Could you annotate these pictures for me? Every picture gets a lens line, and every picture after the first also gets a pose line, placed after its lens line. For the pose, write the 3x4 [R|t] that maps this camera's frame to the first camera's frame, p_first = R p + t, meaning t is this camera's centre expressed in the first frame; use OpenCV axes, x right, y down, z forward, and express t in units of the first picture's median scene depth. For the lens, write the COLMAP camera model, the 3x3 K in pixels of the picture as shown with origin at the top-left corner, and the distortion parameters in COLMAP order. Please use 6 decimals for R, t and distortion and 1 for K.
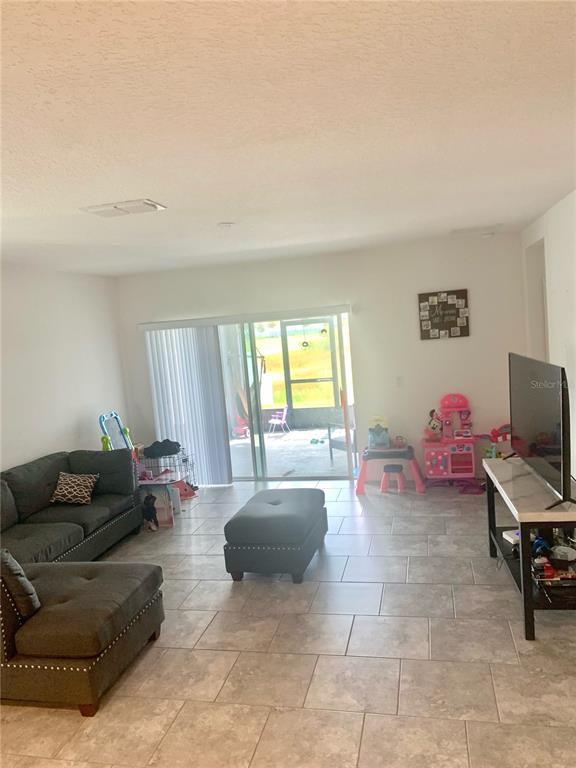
lens RADIAL K [[576.2, 0, 288.0], [0, 576.2, 384.0], [0, 0, 1]] dist [-0.002101, -0.010431]
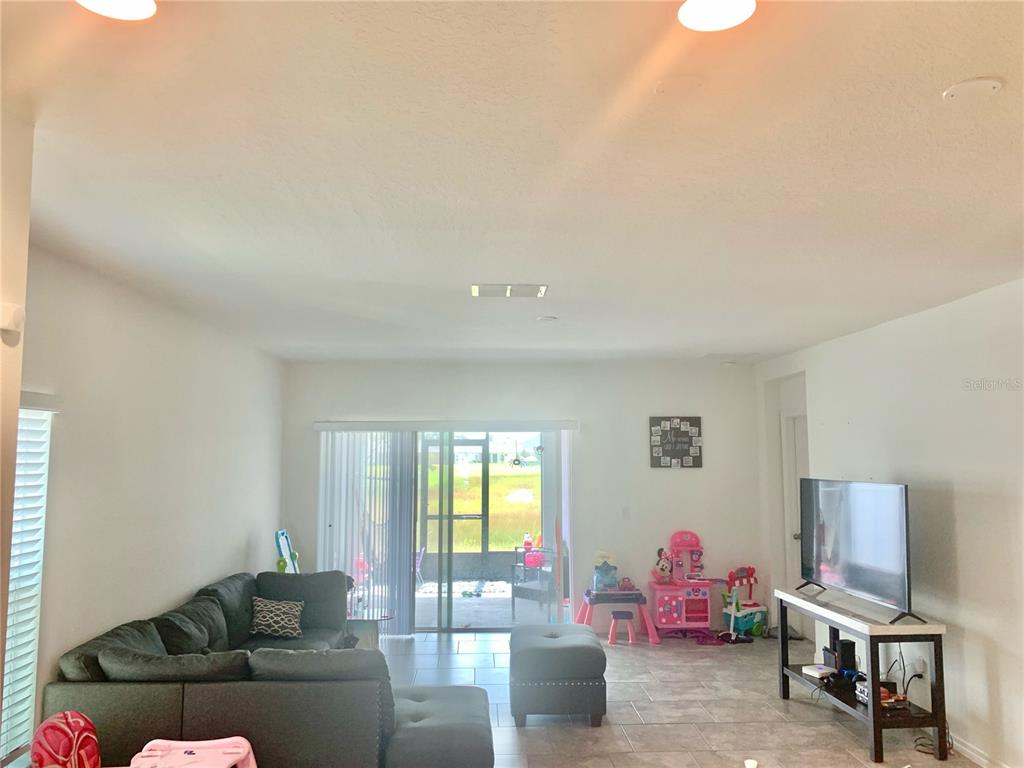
lens RADIAL K [[768.2, 0, 512.0], [0, 768.2, 384.0], [0, 0, 1]] dist [-0.002101, -0.010431]
pose [[0.961730, 0.107314, 0.252110, -0.298281], [-0.052158, 0.974988, -0.216050, 0.067228], [-0.268989, 0.194633, 0.943272, -0.097424]]
